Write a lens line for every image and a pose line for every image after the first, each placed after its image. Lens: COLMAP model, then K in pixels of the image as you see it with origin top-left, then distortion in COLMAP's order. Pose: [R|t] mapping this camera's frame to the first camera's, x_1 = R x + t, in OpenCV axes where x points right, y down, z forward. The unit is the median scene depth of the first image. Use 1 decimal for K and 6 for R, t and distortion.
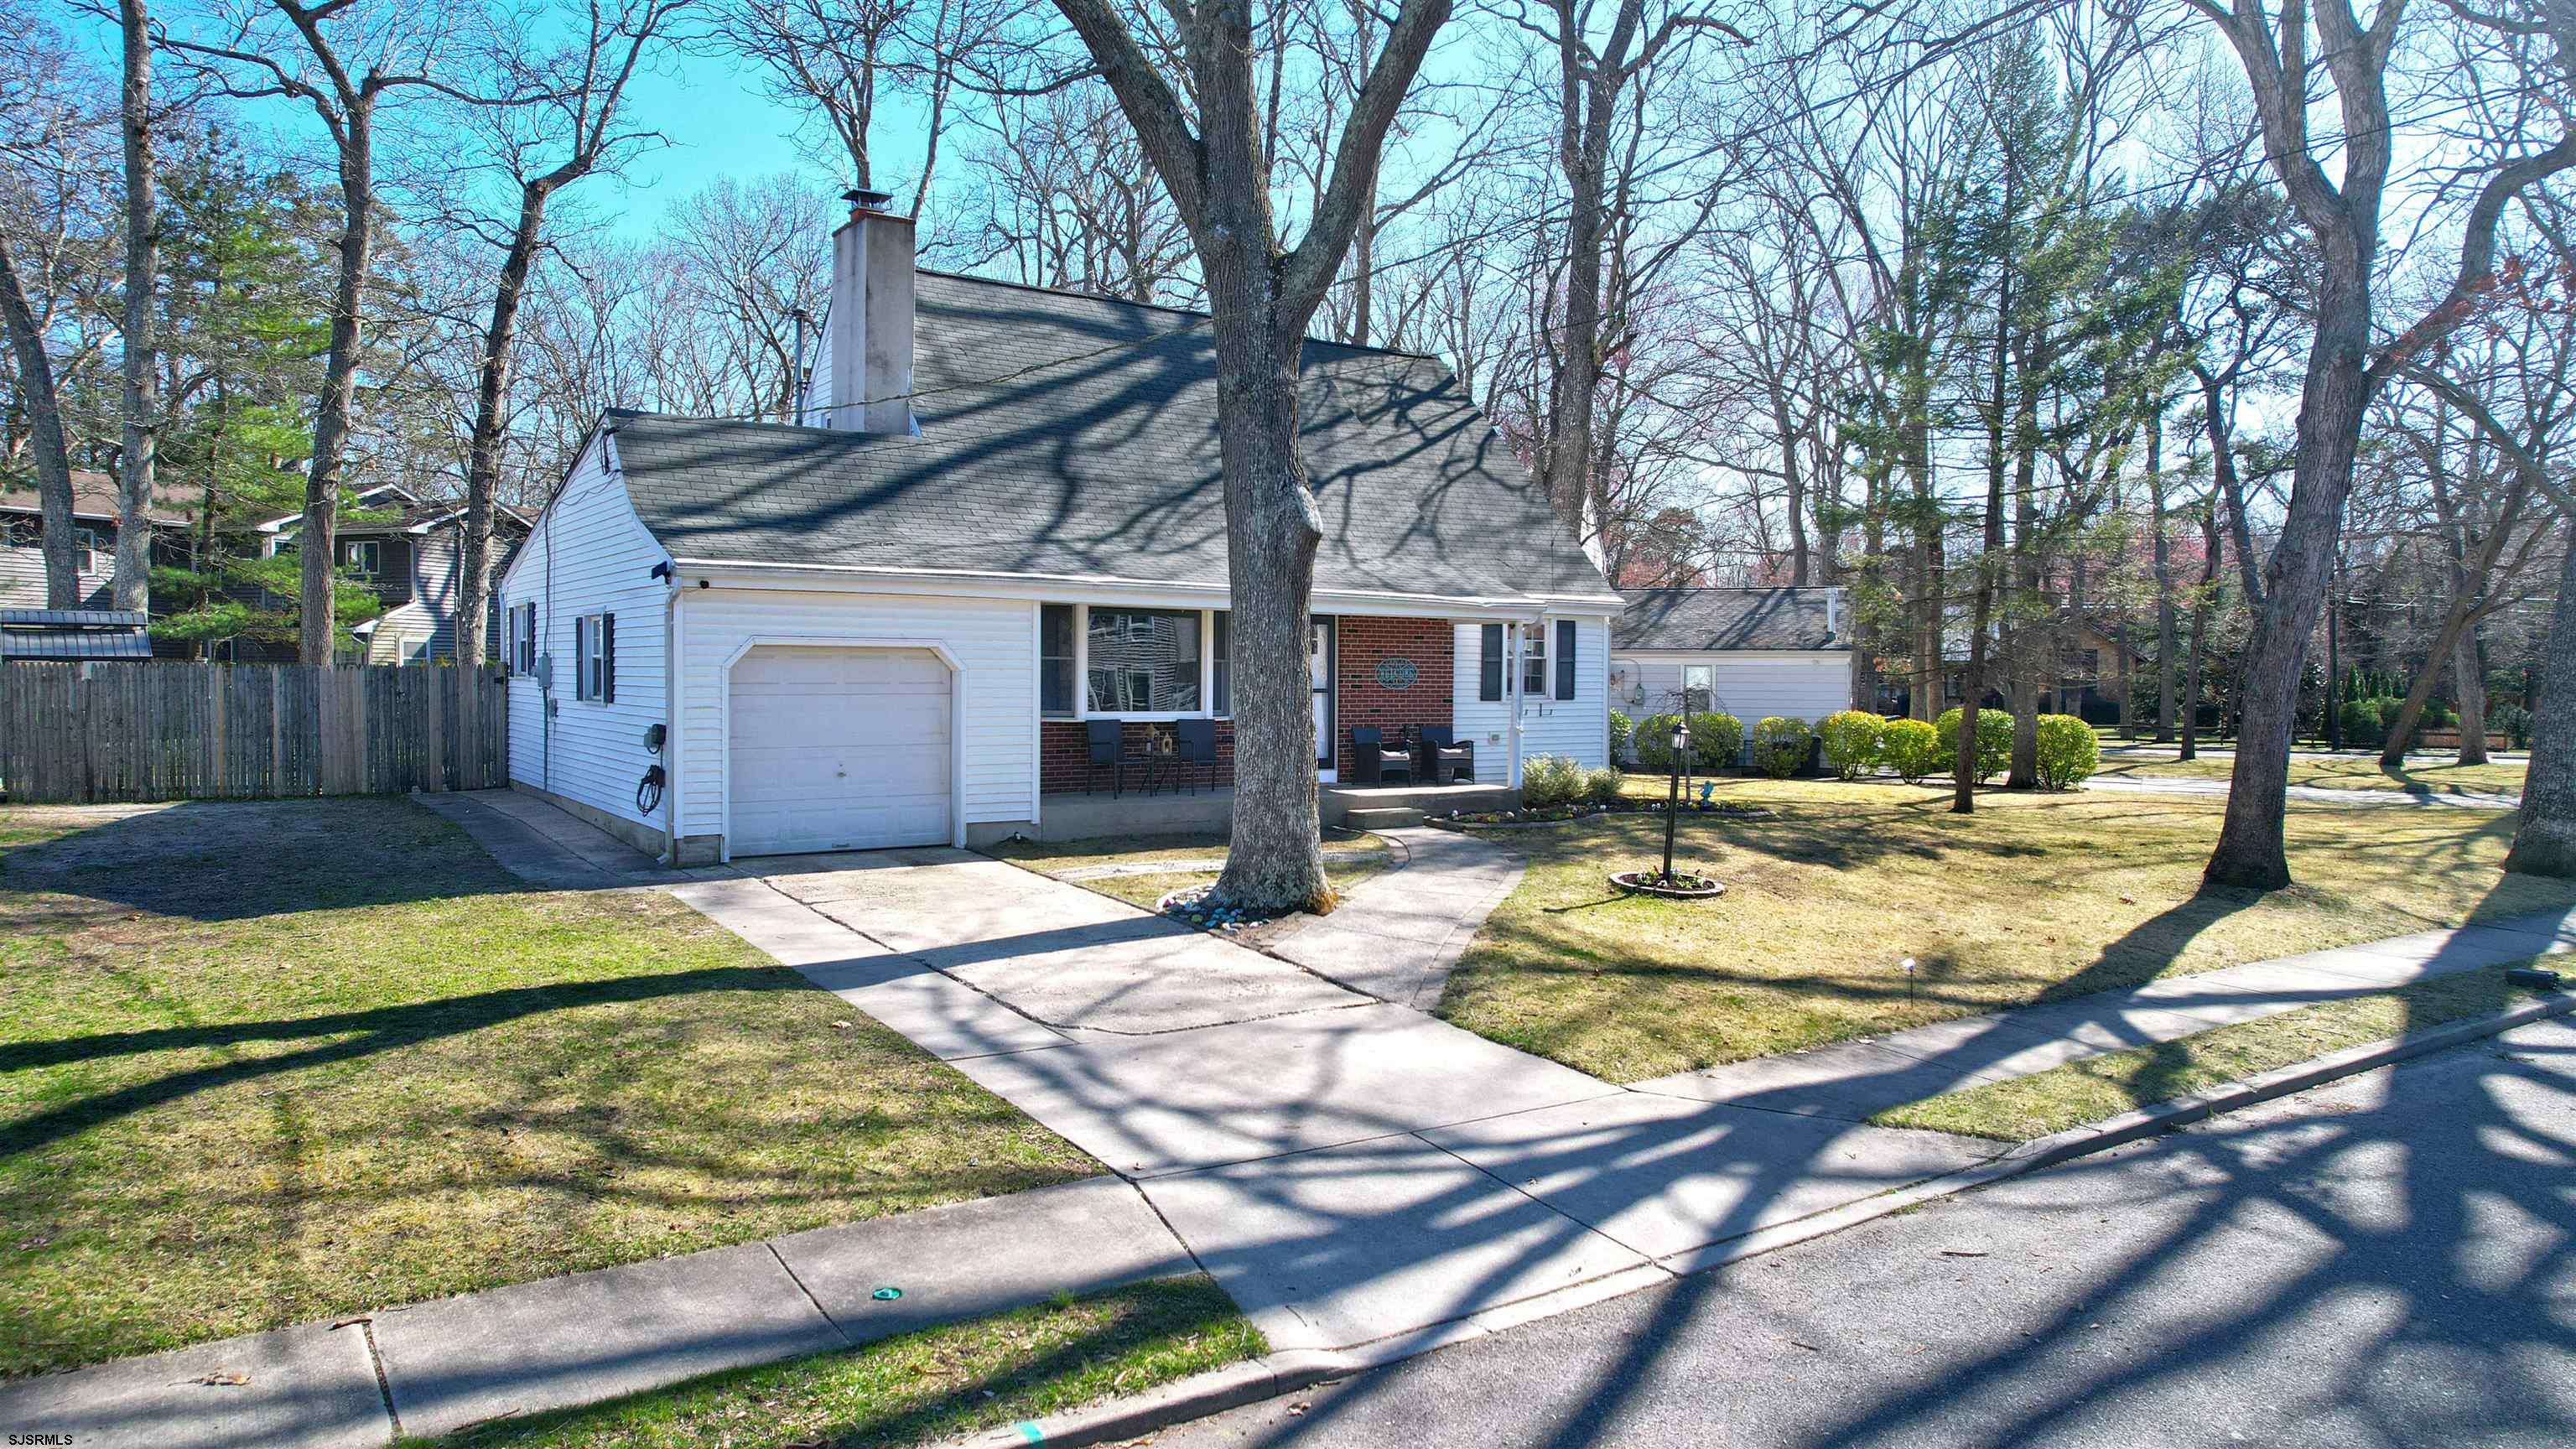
lens RADIAL K [[1637.1, 0, 1288.0], [0, 1637.1, 724.5], [0, 0, 1]] dist [-0.067608, 0.059055]
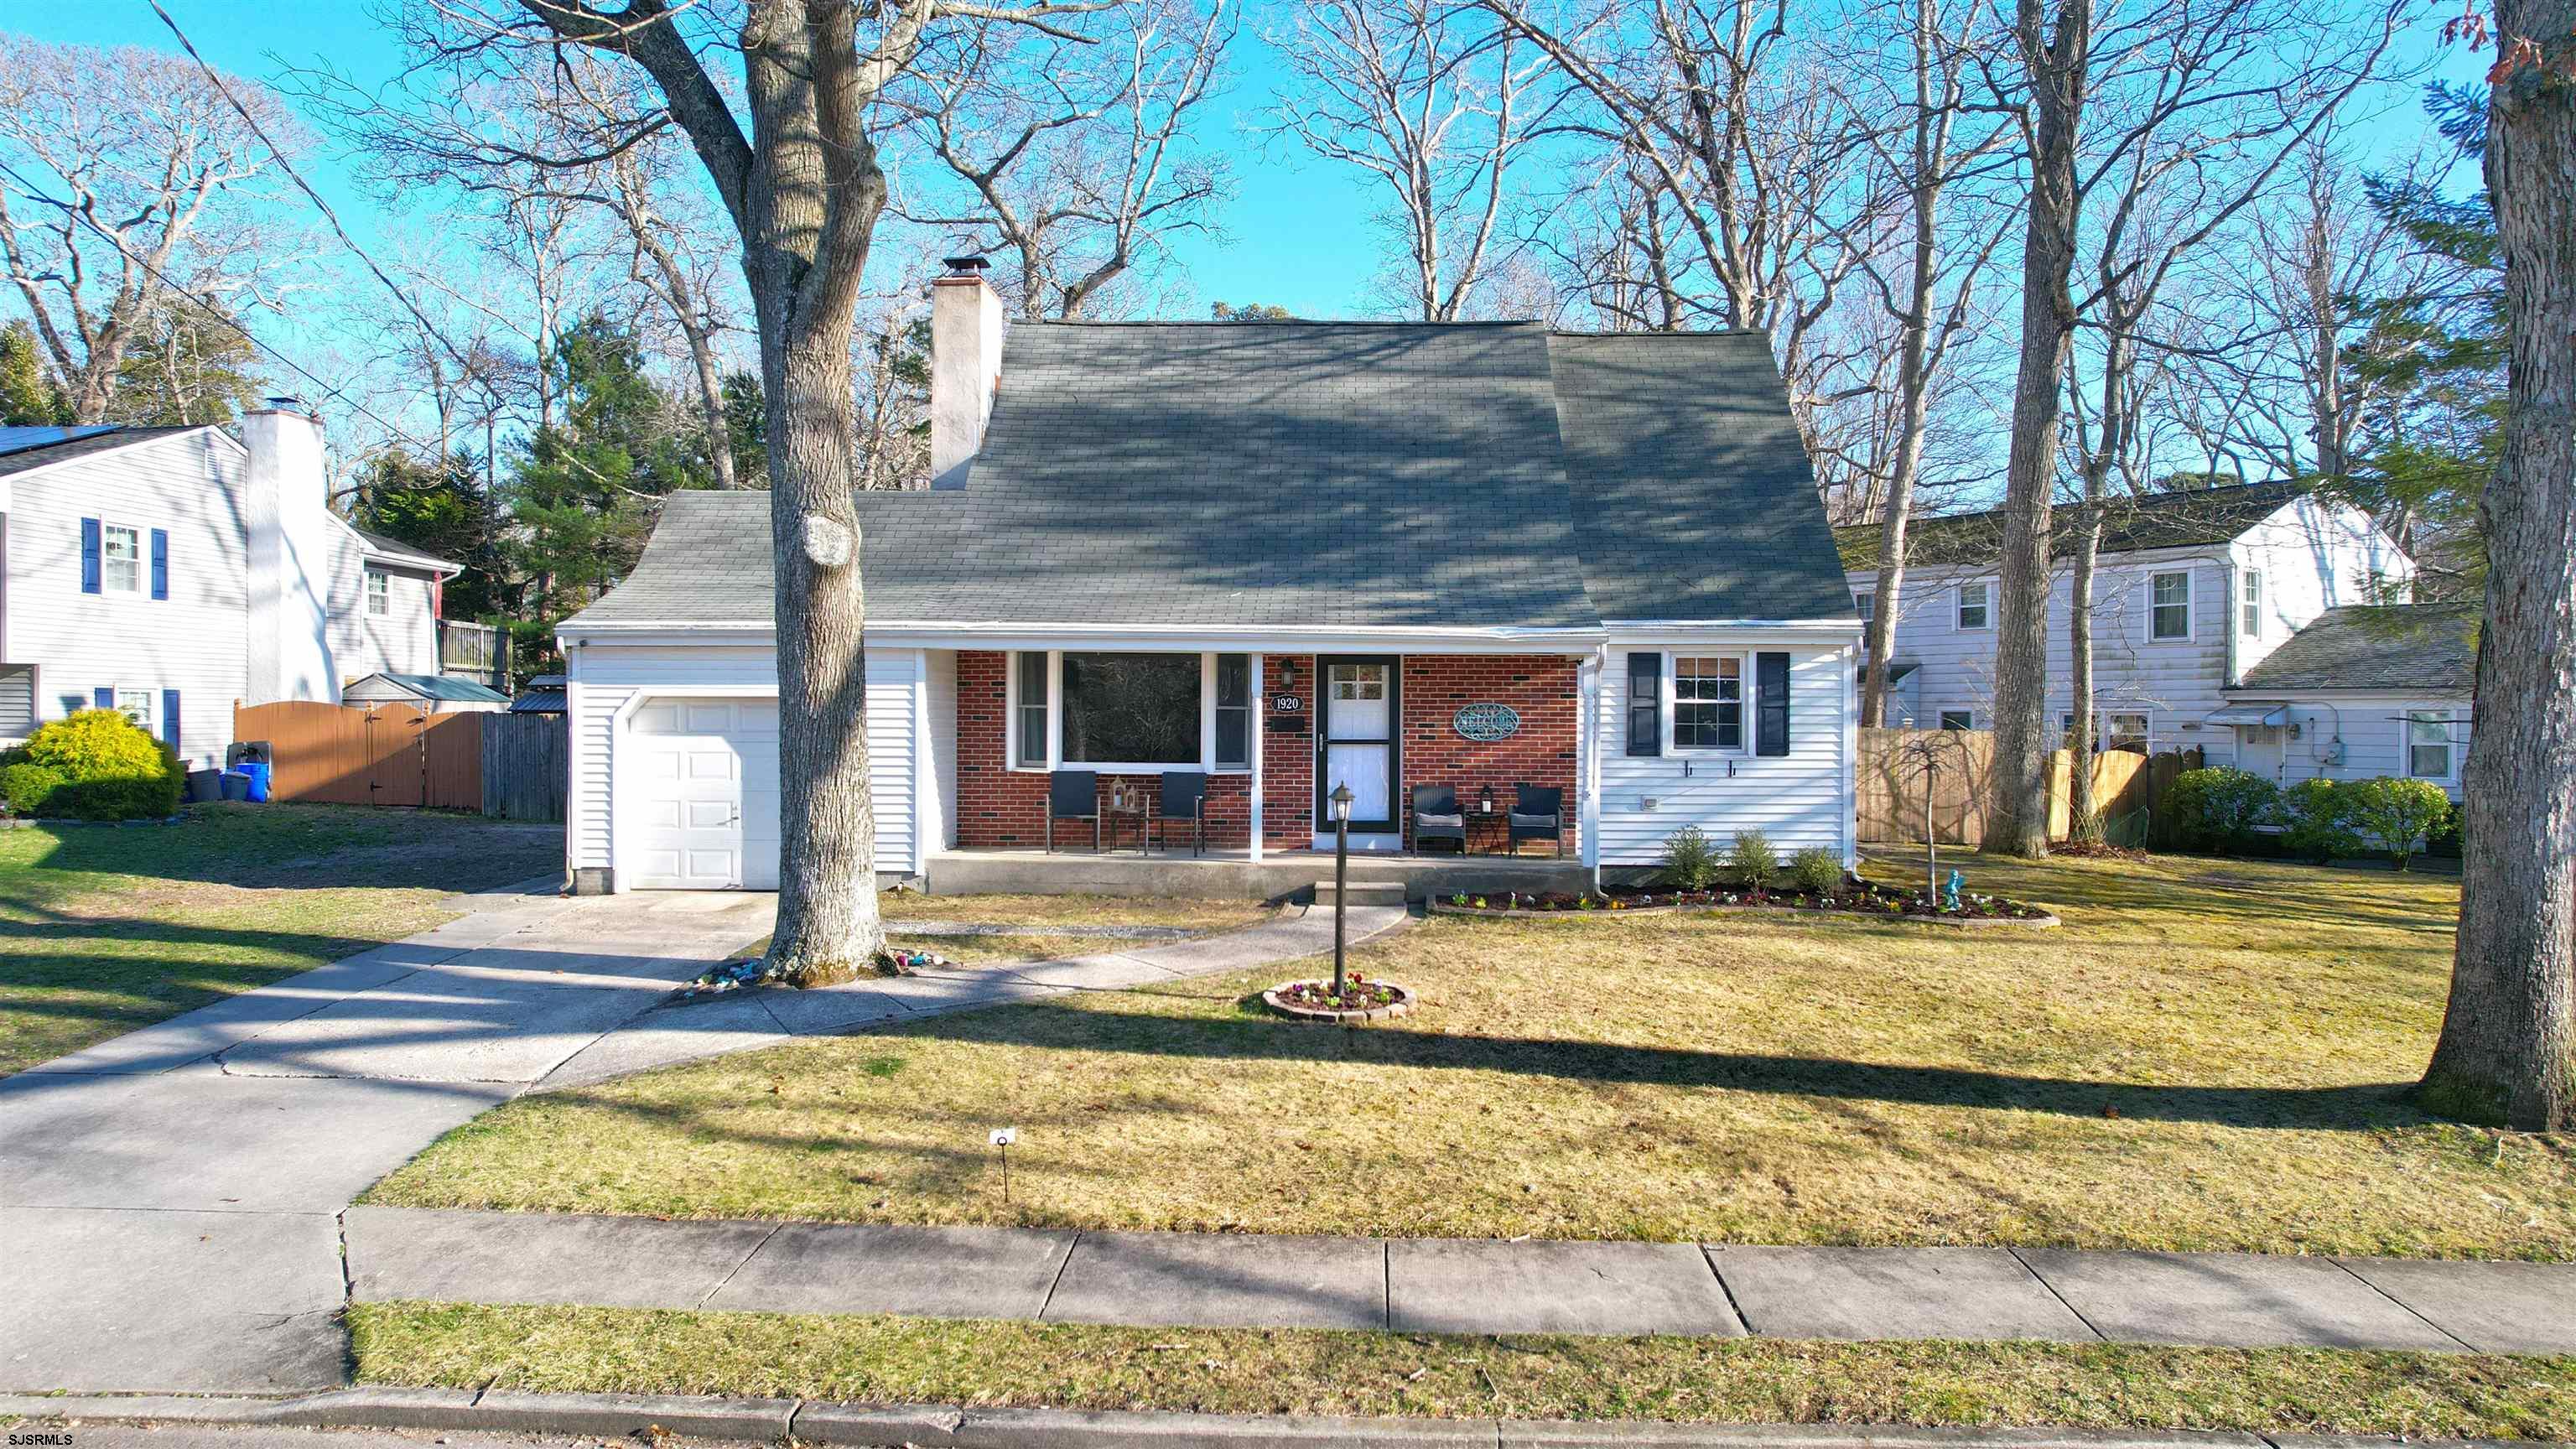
lens RADIAL K [[1637.1, 0, 1288.0], [0, 1637.1, 724.5], [0, 0, 1]] dist [-0.067608, 0.059055]
pose [[0.799044, -0.006771, -0.601234, 0.527838], [-0.018050, 0.999216, -0.035242, 0.001179], [0.601001, 0.039012, 0.798295, 0.305948]]
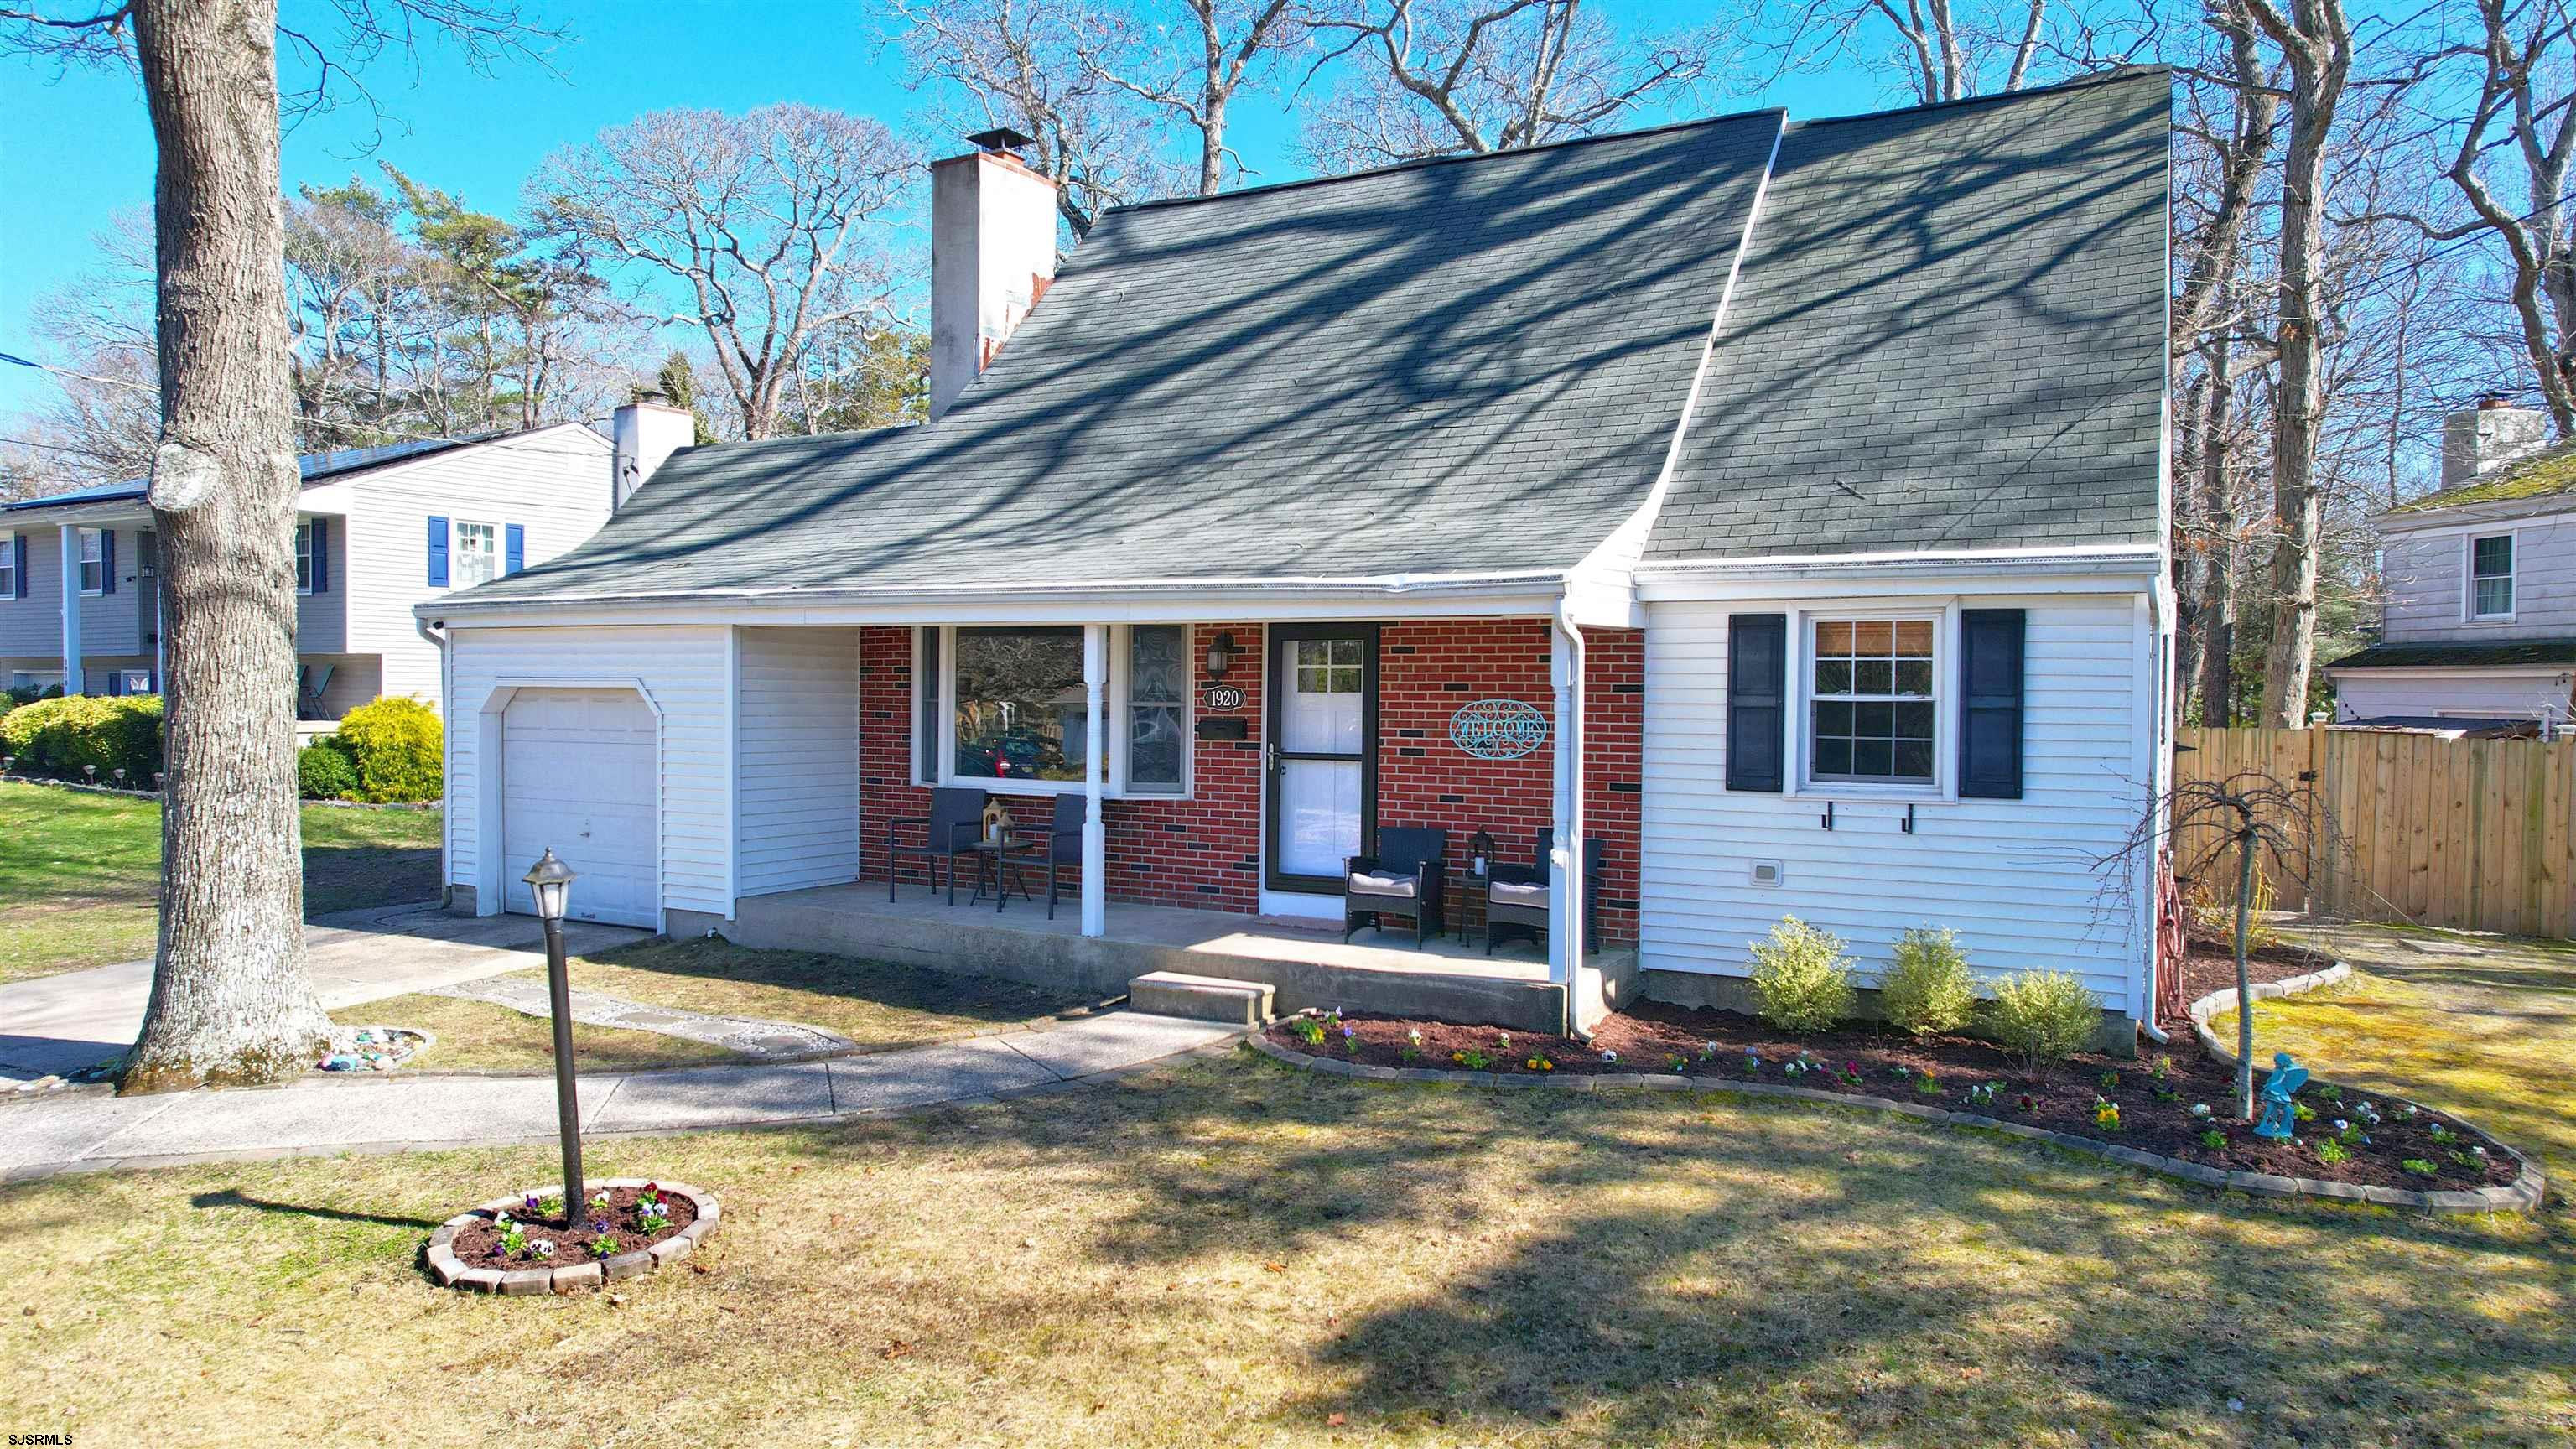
lens RADIAL K [[1637.1, 0, 1288.0], [0, 1637.1, 724.5], [0, 0, 1]] dist [-0.067608, 0.059055]
pose [[0.440641, 0.007615, -0.897651, 0.545476], [-0.039122, 0.999177, -0.010728, -0.026880], [0.896831, 0.039845, 0.440576, 0.780576]]
